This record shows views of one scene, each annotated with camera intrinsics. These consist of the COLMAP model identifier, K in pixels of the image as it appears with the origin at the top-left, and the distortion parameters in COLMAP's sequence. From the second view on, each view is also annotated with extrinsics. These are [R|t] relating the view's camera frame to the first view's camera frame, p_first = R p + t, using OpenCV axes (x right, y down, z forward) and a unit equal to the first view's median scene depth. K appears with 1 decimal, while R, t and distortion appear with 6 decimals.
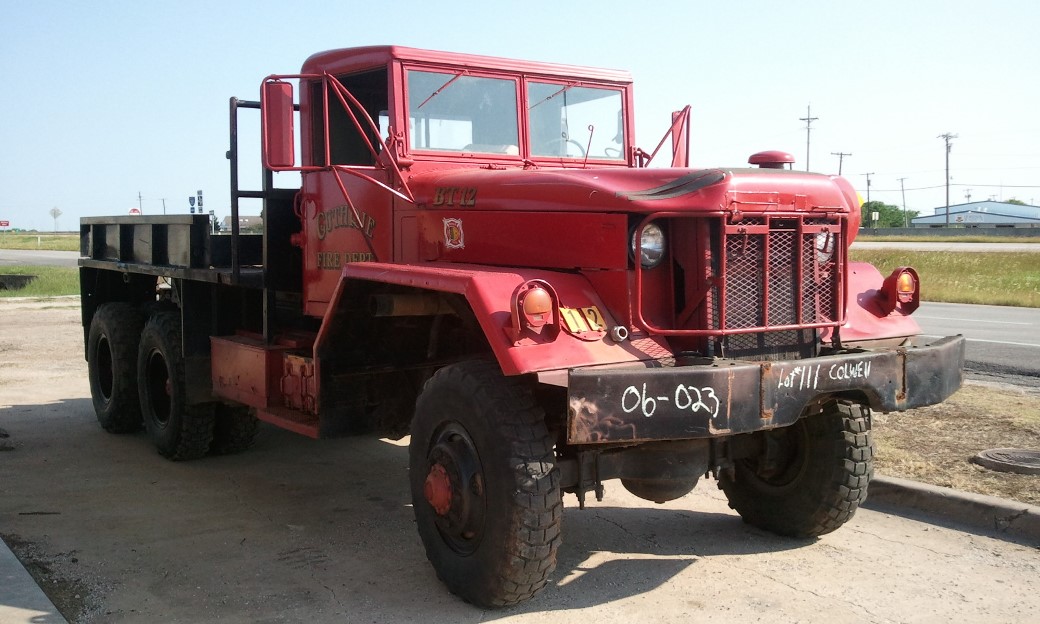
lens RADIAL K [[1069.6, 0, 520.0], [0, 1069.6, 312.0], [0, 0, 1]] dist [0.018437, -0.224258]
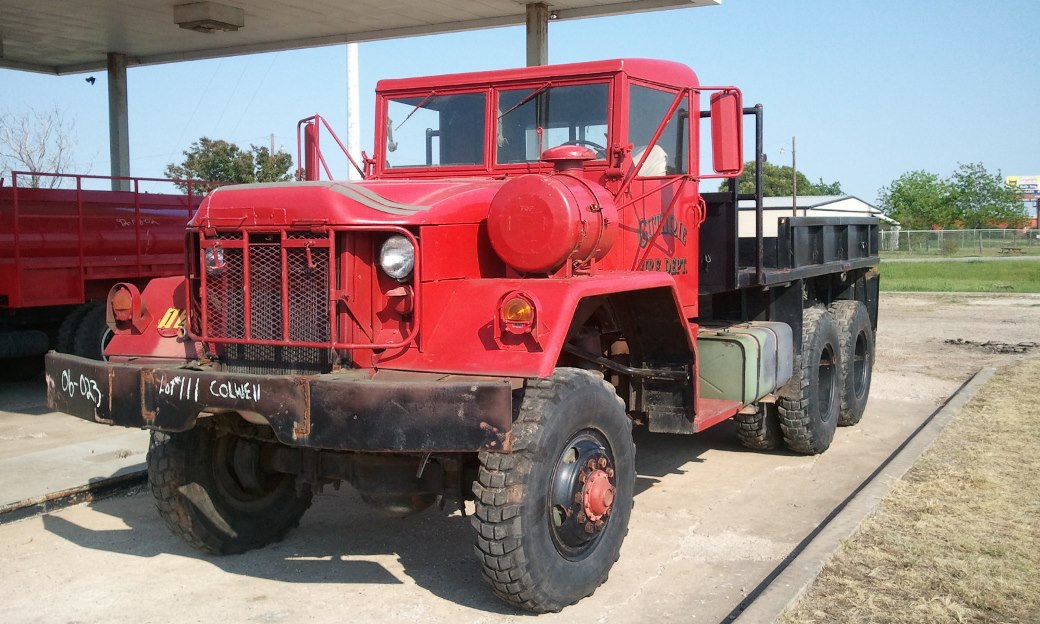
lens RADIAL K [[1072.9, 0, 520.0], [0, 1072.9, 312.0], [0, 0, 1]] dist [0.085602, -0.263785]
pose [[0.475577, 0.060423, -0.877596, 1.312023], [-0.056280, 0.997684, 0.038193, -0.069042], [0.877872, 0.031228, 0.477876, 0.774574]]
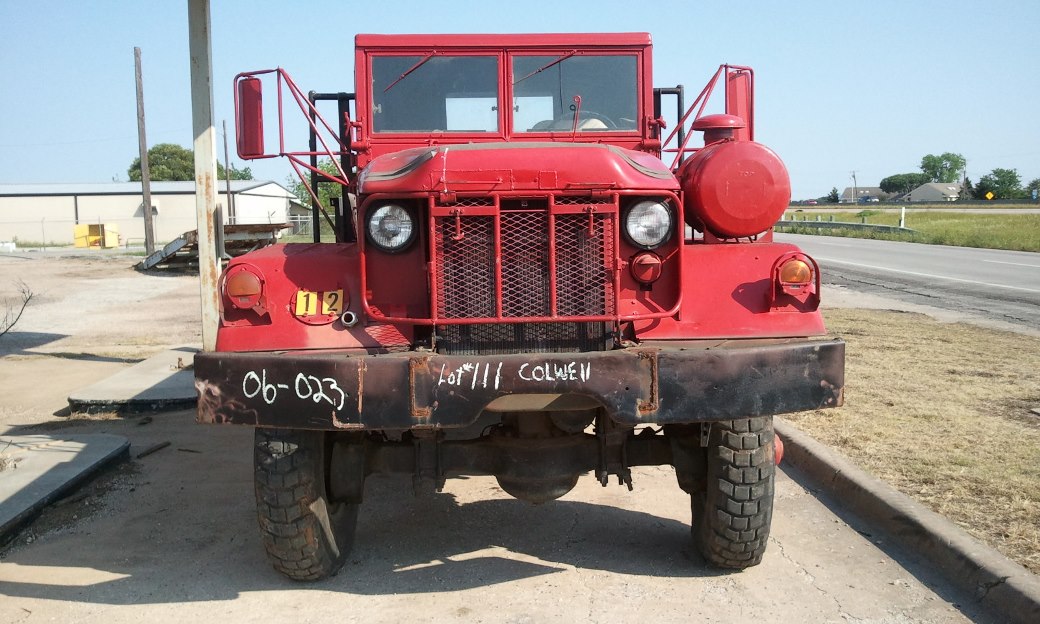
lens RADIAL K [[1072.9, 0, 520.0], [0, 1072.9, 312.0], [0, 0, 1]] dist [0.085602, -0.263785]
pose [[0.859060, 0.035527, -0.510640, 0.745985], [-0.023499, 0.999274, 0.029989, -0.019892], [0.511335, -0.013763, 0.859271, 0.238768]]
